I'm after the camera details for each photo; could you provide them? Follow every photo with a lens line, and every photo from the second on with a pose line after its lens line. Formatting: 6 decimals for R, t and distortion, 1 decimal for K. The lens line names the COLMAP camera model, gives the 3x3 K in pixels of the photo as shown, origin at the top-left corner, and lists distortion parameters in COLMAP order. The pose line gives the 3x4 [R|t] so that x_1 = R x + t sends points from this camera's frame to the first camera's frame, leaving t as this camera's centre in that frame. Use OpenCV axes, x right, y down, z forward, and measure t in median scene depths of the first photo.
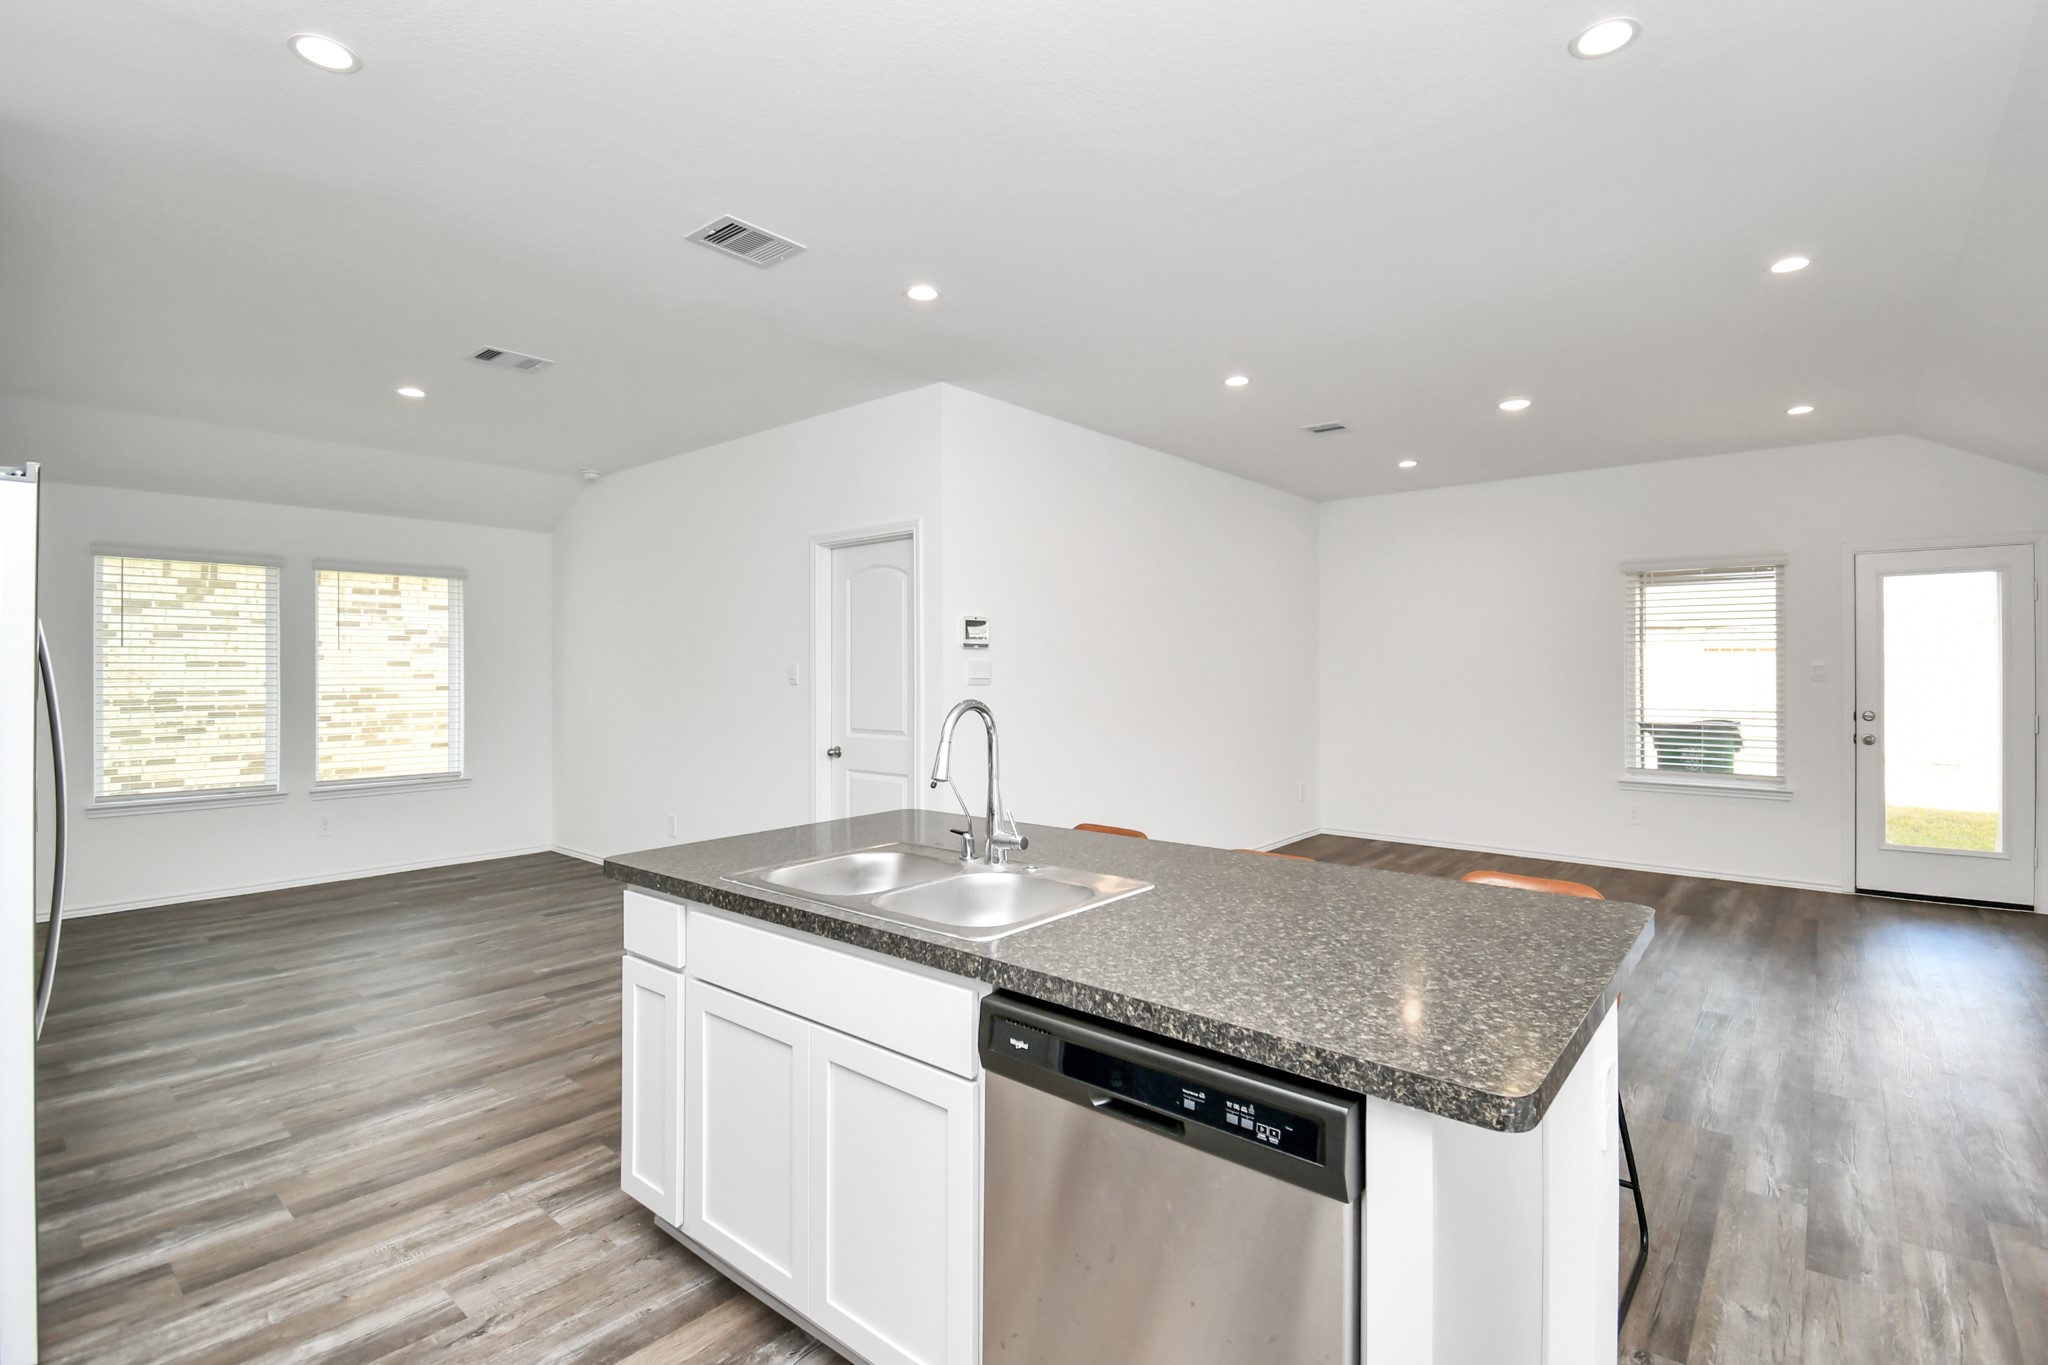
lens RADIAL K [[928.1, 0, 1021.4], [0, 928.1, 685.0], [0, 0, 1]] dist [0.005032, -0.006927]
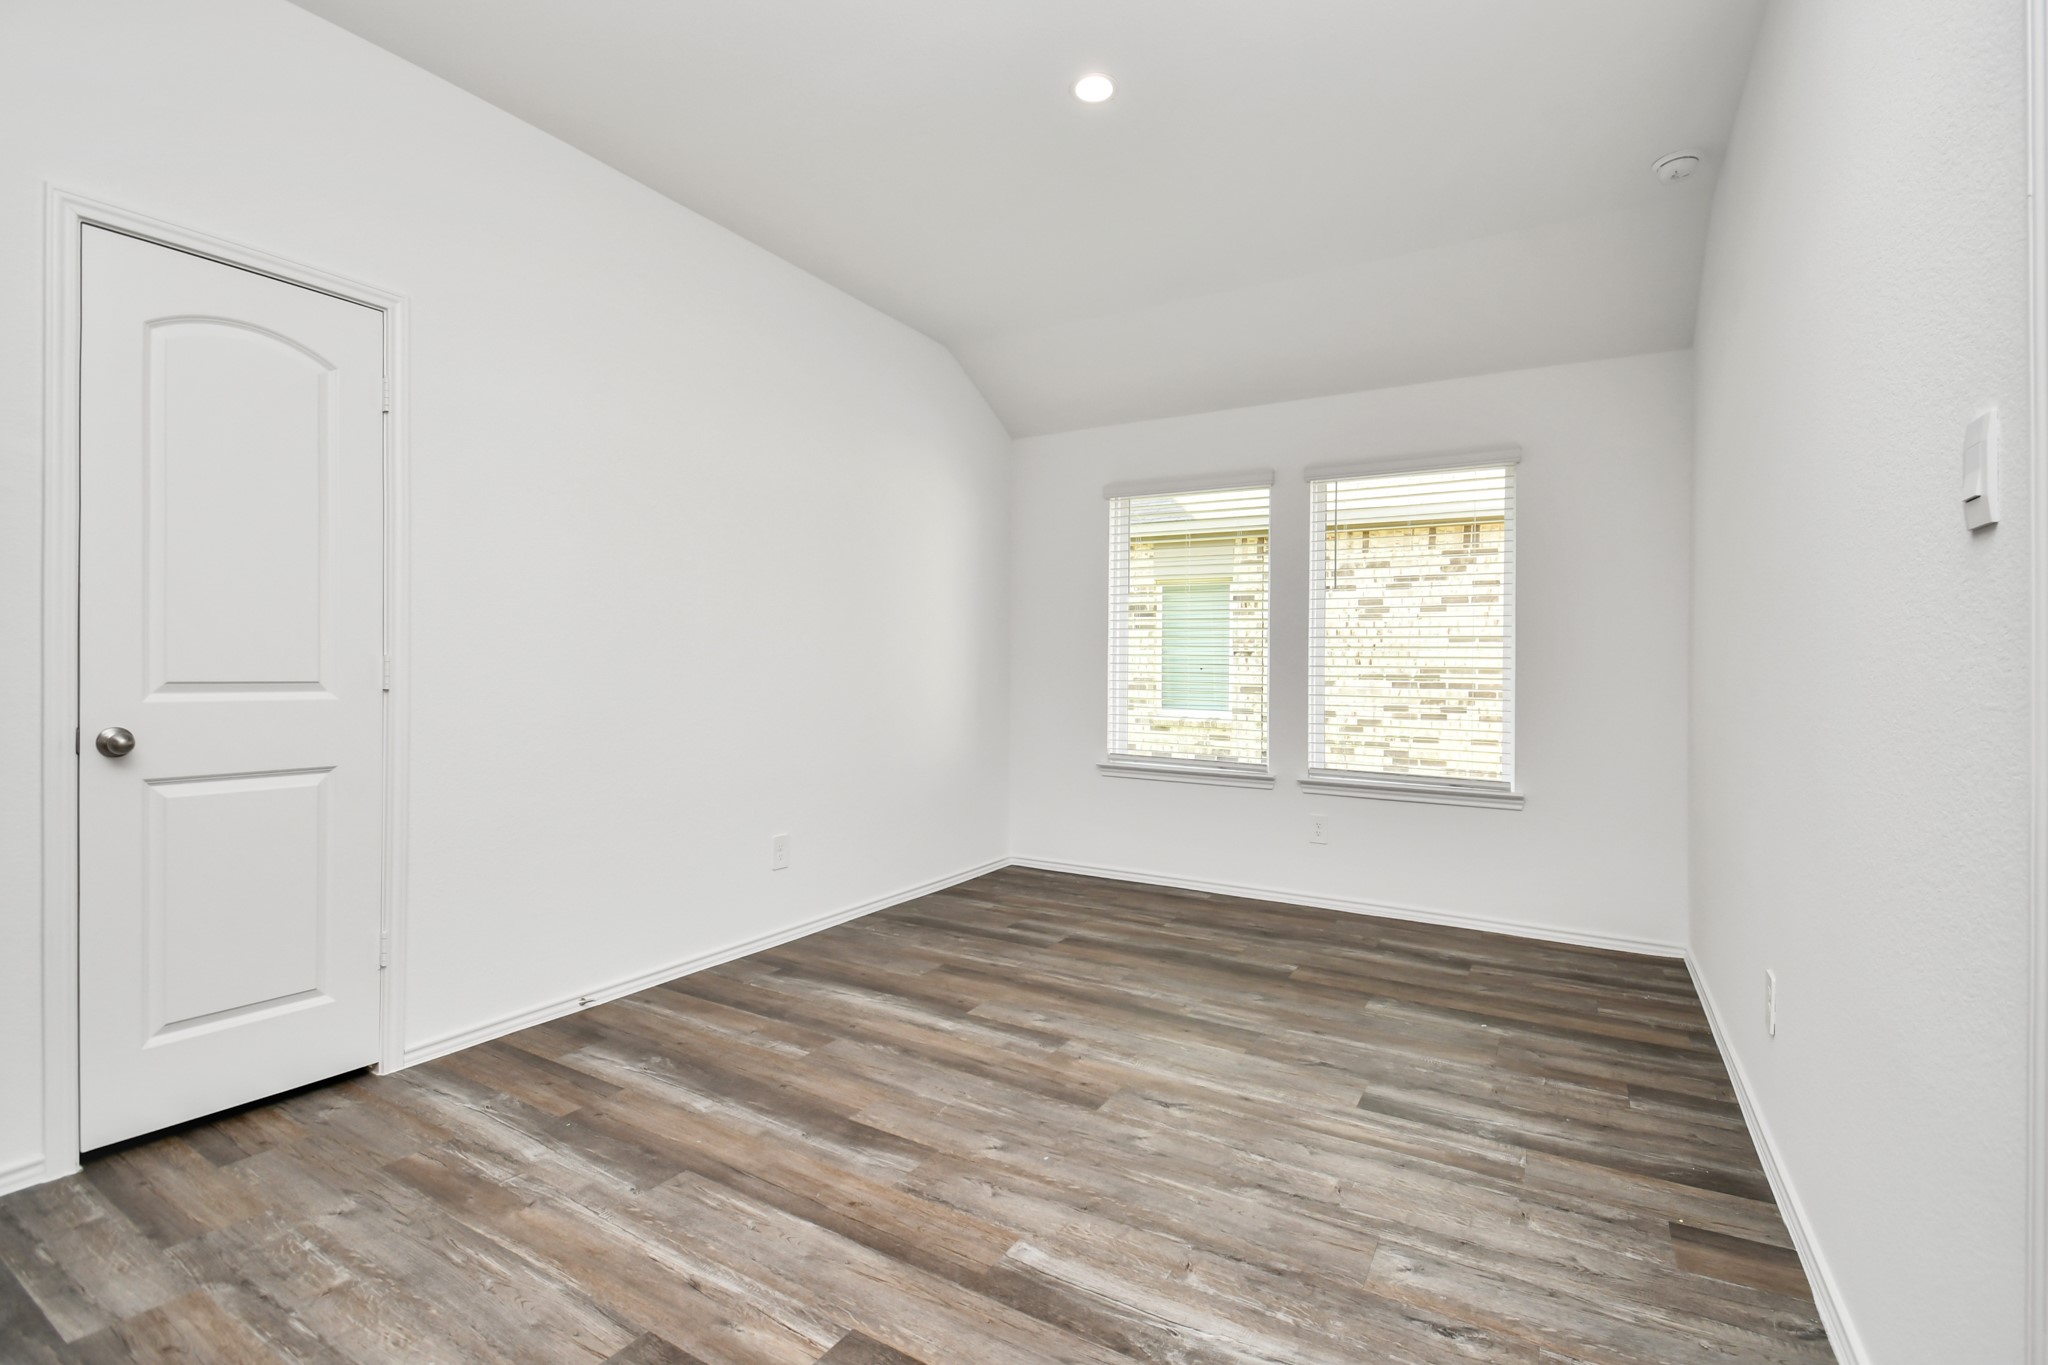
lens RADIAL K [[928.1, 0, 1040.4], [0, 928.1, 664.8], [0, 0, 1]] dist [0.005032, -0.006927]
pose [[0.181113, 0.000347, -0.983462, -0.048416], [-0.029420, 0.999554, -0.005065, 0.021286], [0.983022, 0.029851, 0.181042, 0.431341]]
